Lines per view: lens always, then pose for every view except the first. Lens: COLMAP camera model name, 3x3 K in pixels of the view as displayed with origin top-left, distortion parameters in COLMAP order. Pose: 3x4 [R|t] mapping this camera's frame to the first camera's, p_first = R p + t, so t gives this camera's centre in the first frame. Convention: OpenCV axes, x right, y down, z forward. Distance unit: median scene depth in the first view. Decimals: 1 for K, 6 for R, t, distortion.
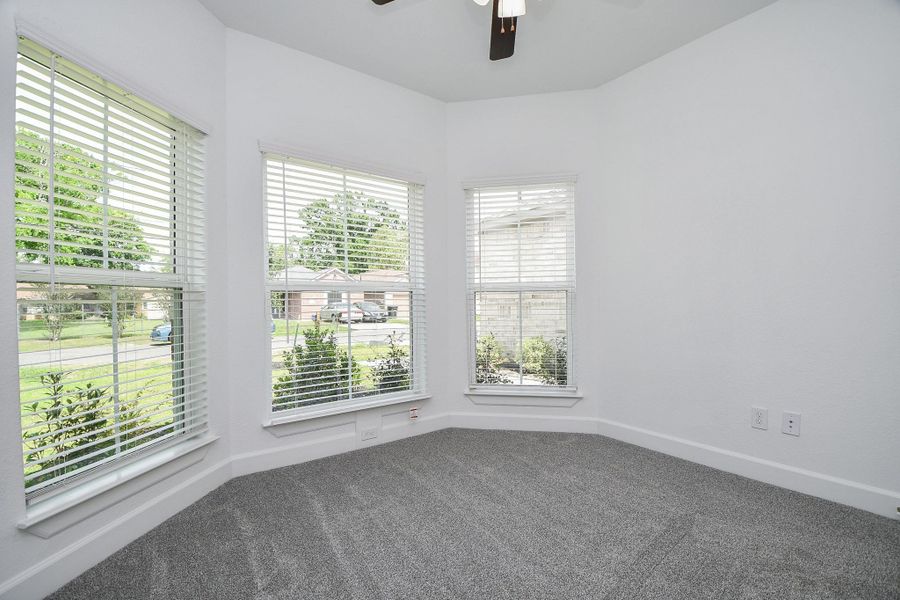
lens RADIAL K [[395.3, 0, 454.8], [0, 395.3, 304.0], [0, 0, 1]] dist [0.002861, -0.015233]
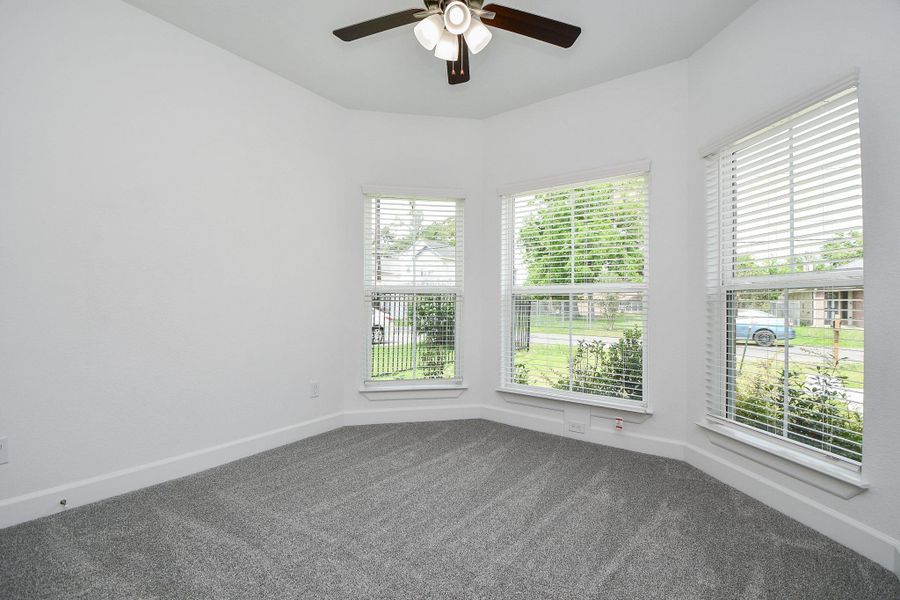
lens RADIAL K [[395.3, 0, 454.8], [0, 395.3, 304.0], [0, 0, 1]] dist [0.002861, -0.015233]
pose [[0.346113, 0.022747, -0.937917, 0.744917], [-0.029669, 0.999471, 0.013291, -0.008888], [0.937724, 0.023227, 0.346605, 0.354117]]
